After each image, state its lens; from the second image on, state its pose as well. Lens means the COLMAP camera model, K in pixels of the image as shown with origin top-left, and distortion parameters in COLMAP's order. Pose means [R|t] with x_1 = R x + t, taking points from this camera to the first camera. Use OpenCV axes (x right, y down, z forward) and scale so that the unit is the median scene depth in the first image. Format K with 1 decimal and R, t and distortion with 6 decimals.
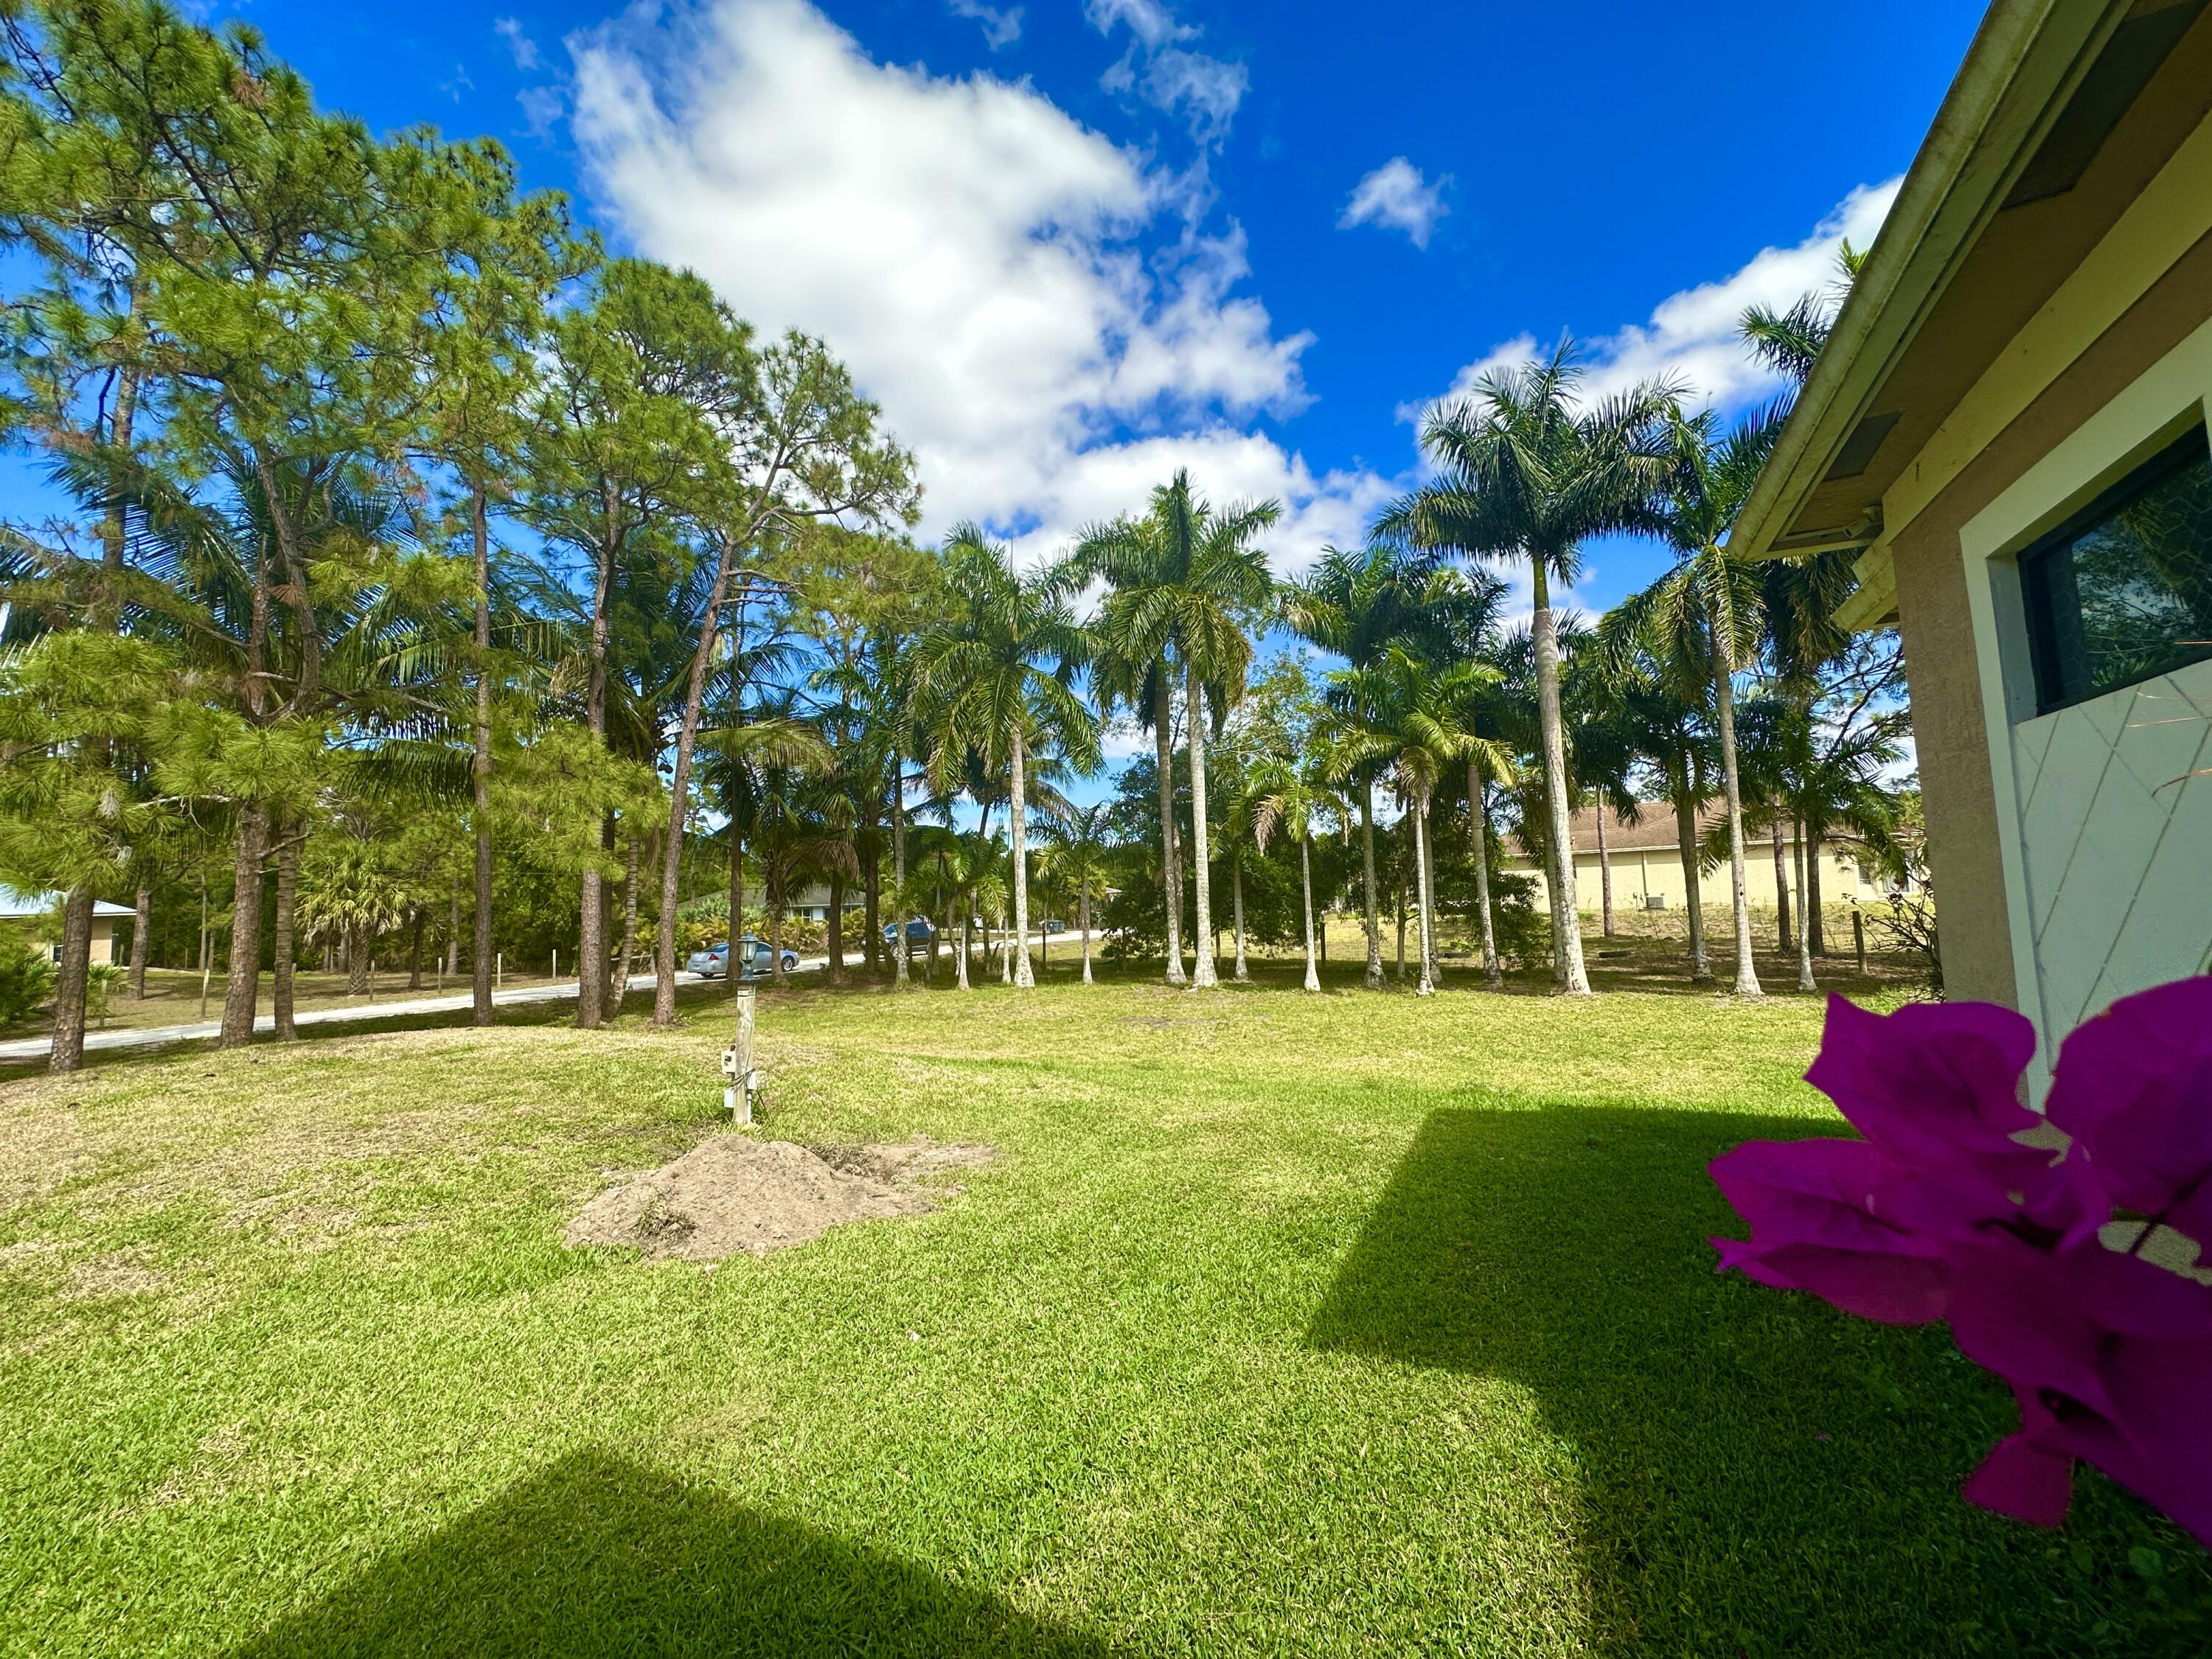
lens RADIAL K [[885.9, 0, 1104.7], [0, 885.9, 830.6], [0, 0, 1]] dist [-0.001828, 0.000796]
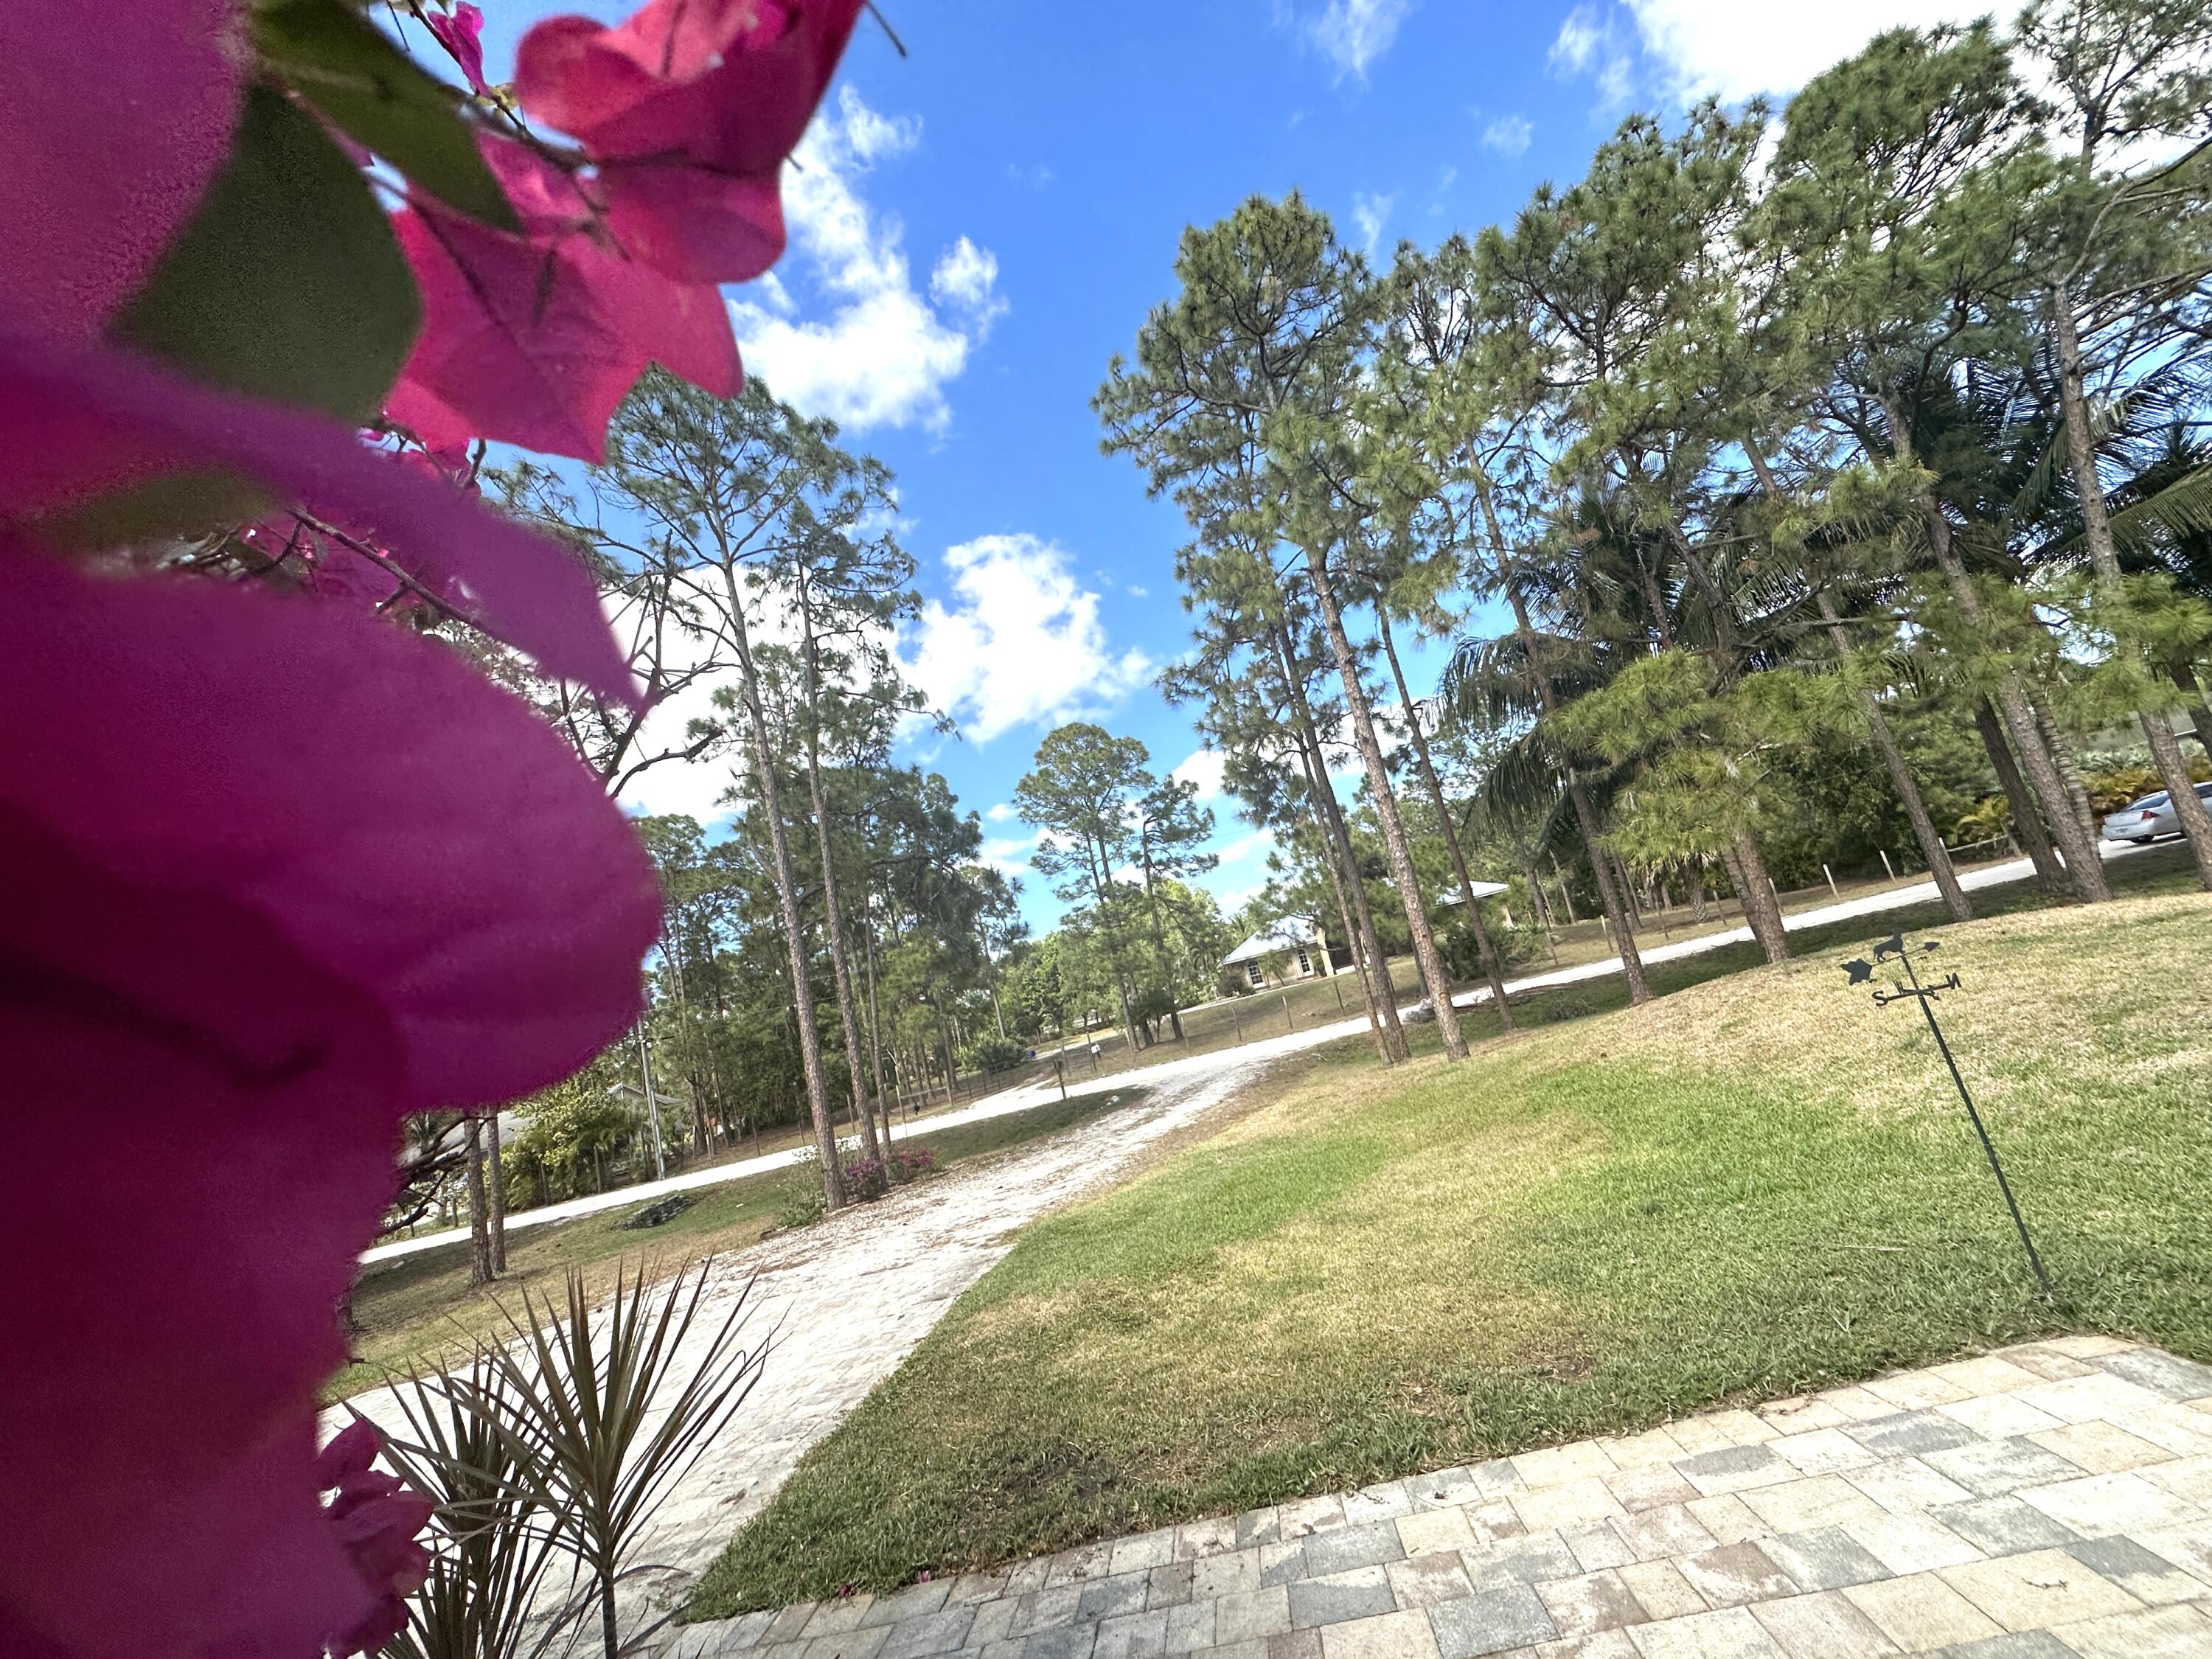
lens RADIAL K [[885.9, 0, 1104.7], [0, 885.9, 830.6], [0, 0, 1]] dist [-0.001828, 0.000796]
pose [[0.347352, -0.219654, -0.911646, -0.173652], [0.290709, 0.949506, -0.118012, -0.035459], [0.891535, -0.224032, 0.393669, -0.231721]]
